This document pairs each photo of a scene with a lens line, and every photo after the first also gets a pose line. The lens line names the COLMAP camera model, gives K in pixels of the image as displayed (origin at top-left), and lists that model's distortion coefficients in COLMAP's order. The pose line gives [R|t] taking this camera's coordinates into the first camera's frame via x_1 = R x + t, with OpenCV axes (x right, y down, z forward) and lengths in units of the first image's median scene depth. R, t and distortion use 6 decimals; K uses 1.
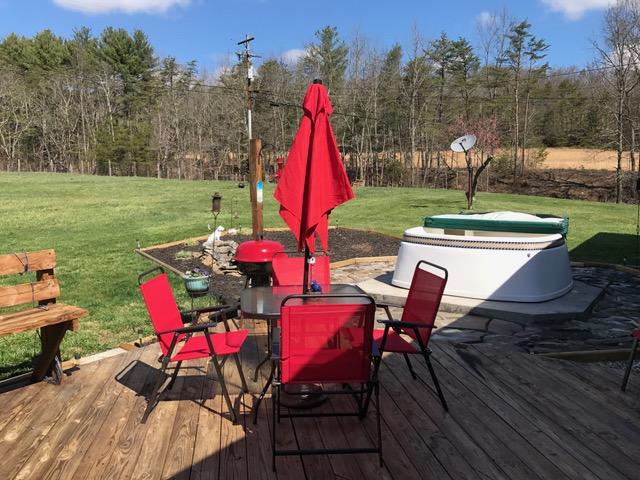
lens RADIAL K [[523.0, 0, 315.7], [0, 523.0, 240.1], [0, 0, 1]] dist [0.069742, -0.134789]
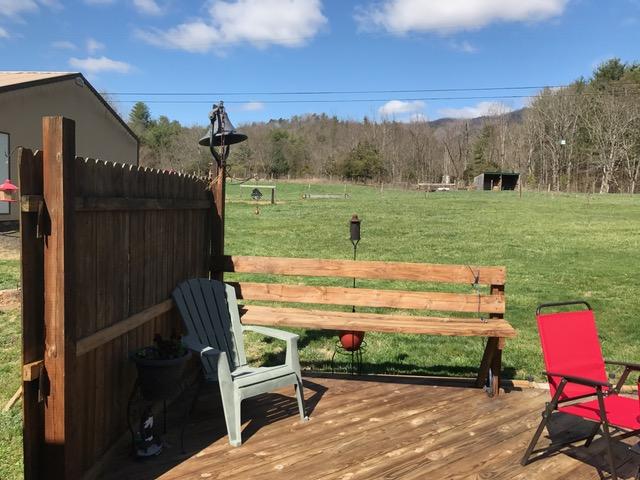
lens RADIAL K [[523.0, 0, 315.7], [0, 523.0, 240.1], [0, 0, 1]] dist [0.069742, -0.134789]
pose [[0.473480, 0.089256, -0.876271, 0.266532], [-0.121827, 0.991927, 0.035210, -0.030259], [0.872339, 0.090082, 0.480531, 0.200561]]
